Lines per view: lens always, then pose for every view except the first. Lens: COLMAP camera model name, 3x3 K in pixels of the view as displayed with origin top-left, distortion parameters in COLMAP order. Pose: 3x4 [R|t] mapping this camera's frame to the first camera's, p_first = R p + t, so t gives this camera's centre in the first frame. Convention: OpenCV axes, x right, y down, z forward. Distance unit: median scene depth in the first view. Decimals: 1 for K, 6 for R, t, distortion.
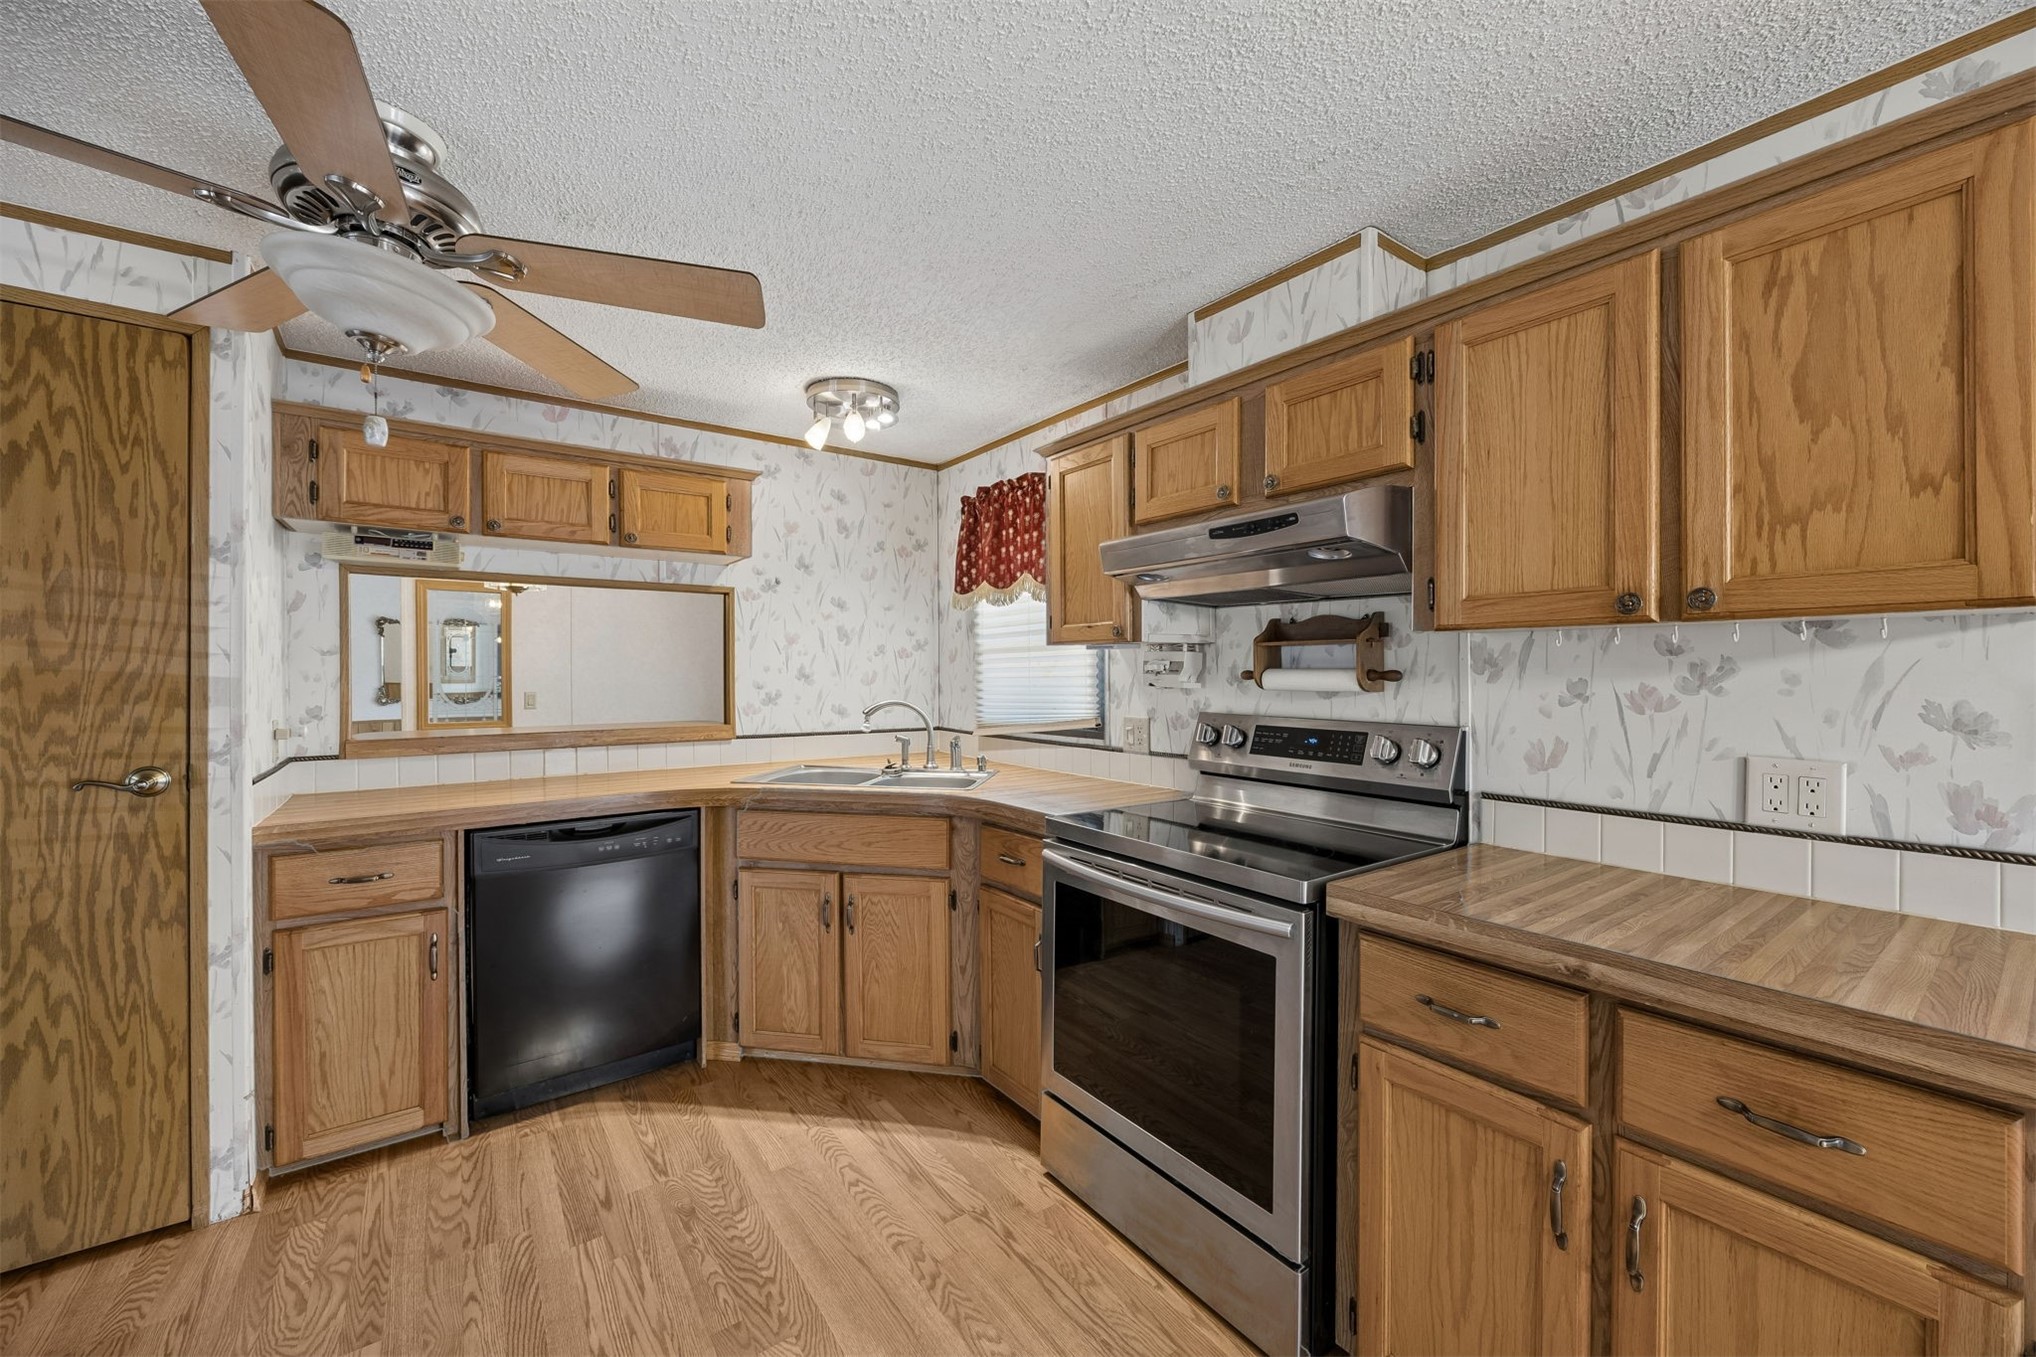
lens RADIAL K [[779.1, 0, 1009.4], [0, 779.1, 676.0], [0, 0, 1]] dist [-0.003406, 0.000033]
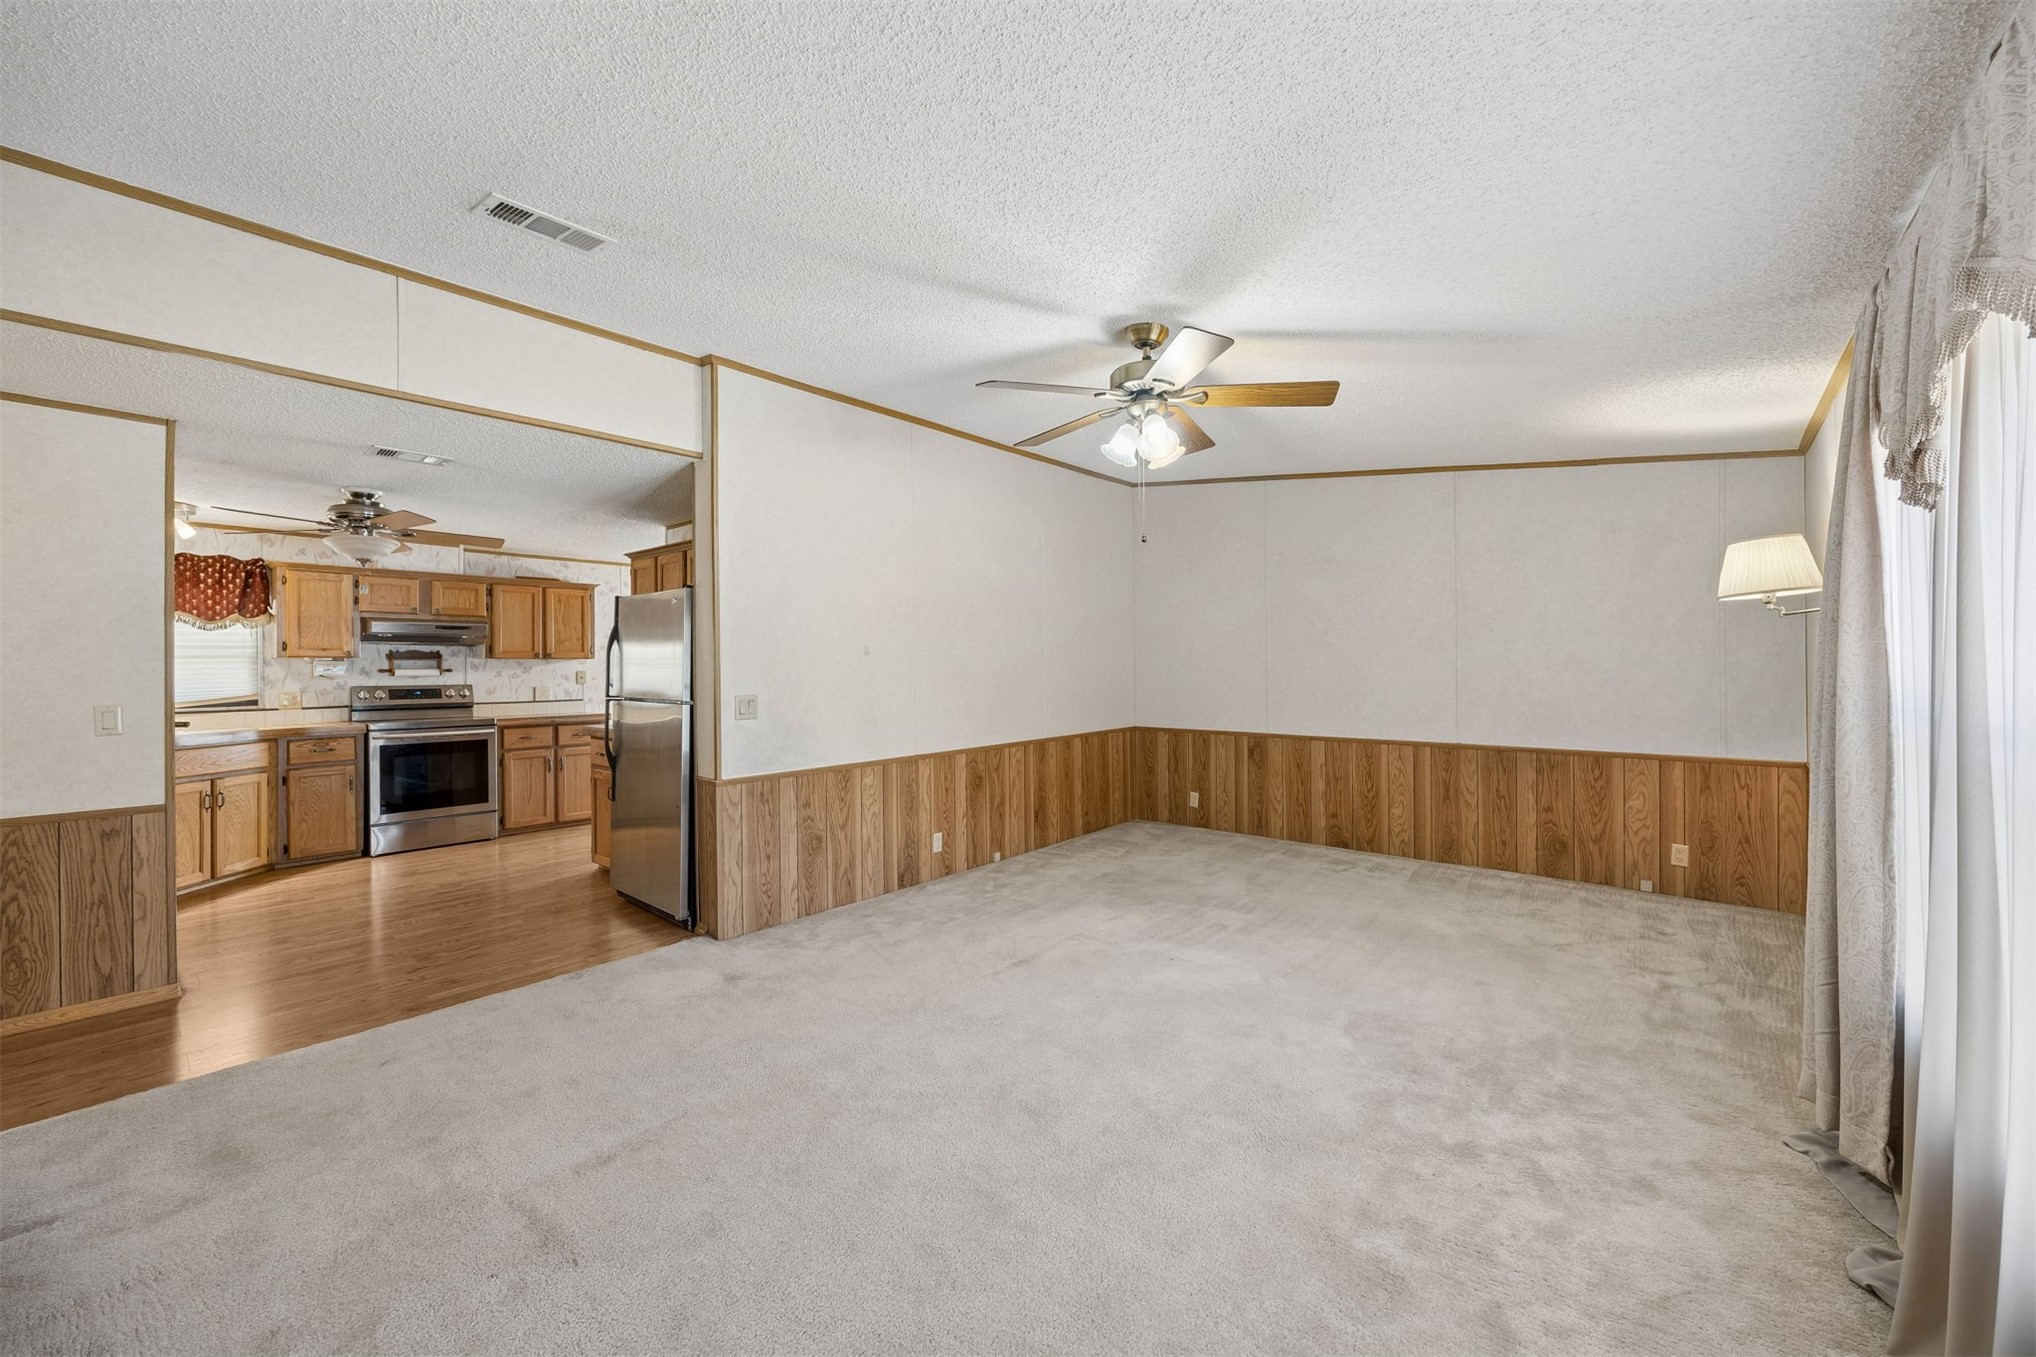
lens RADIAL K [[779.1, 0, 1016.4], [0, 779.1, 669.3], [0, 0, 1]] dist [-0.003406, 0.000033]
pose [[-0.238821, 0.001819, 0.971062, -2.911997], [0.015059, 0.999885, 0.001831, 0.022303], [-0.970947, 0.015061, -0.238821, -0.486794]]
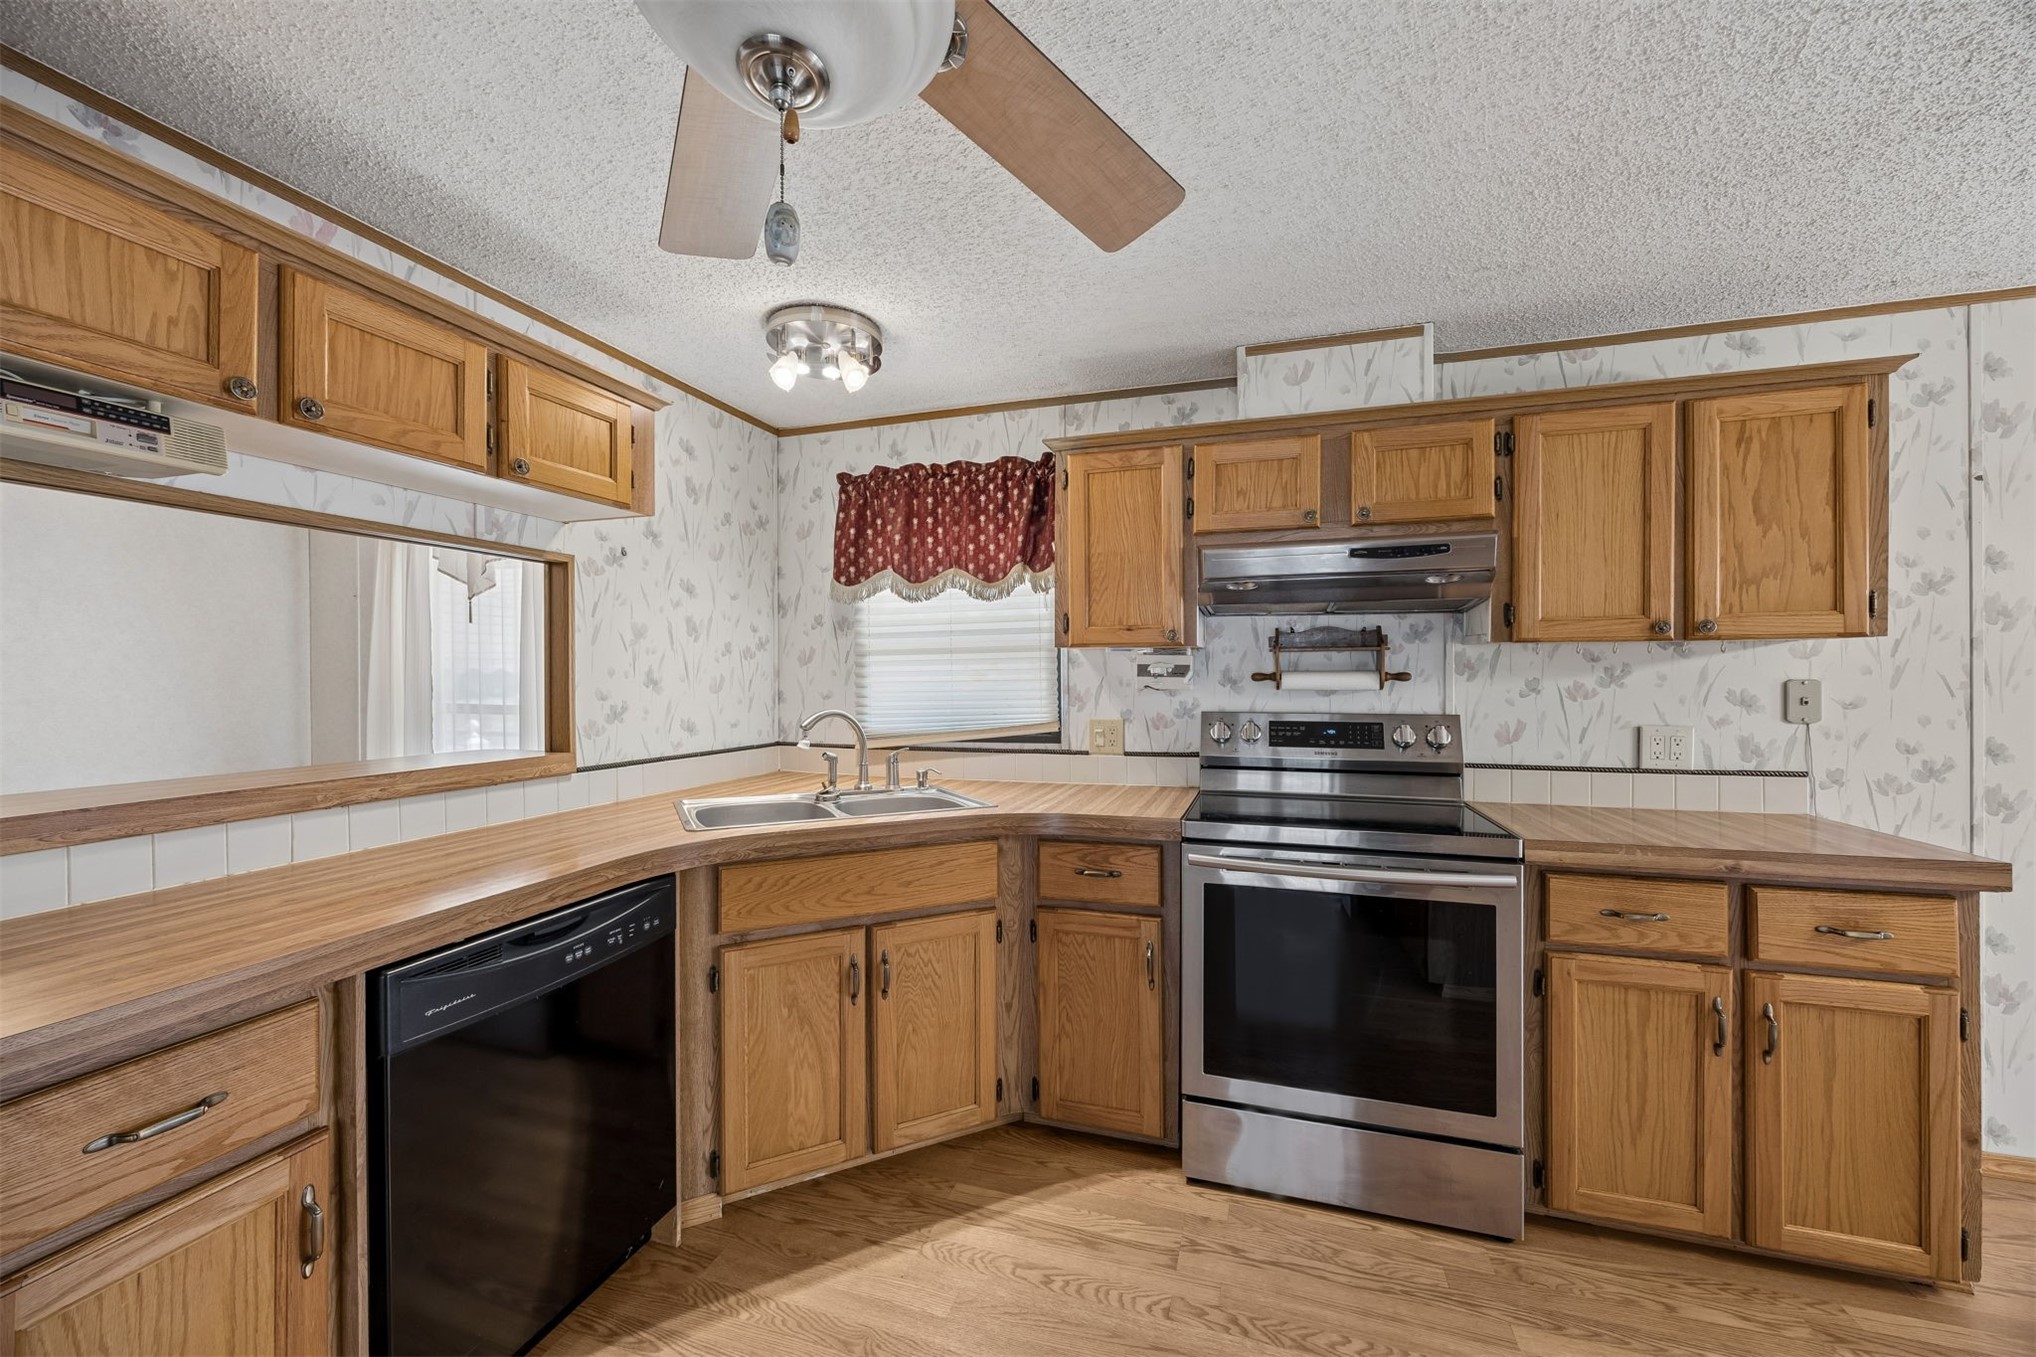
lens RADIAL K [[779.1, 0, 1012.0], [0, 779.1, 674.3], [0, 0, 1]] dist [-0.003406, 0.000033]
pose [[0.806374, -0.001064, 0.591405, -0.680460], [0.006608, 0.999952, -0.007211, 0.000472], [-0.591369, 0.009723, 0.806343, 0.313949]]
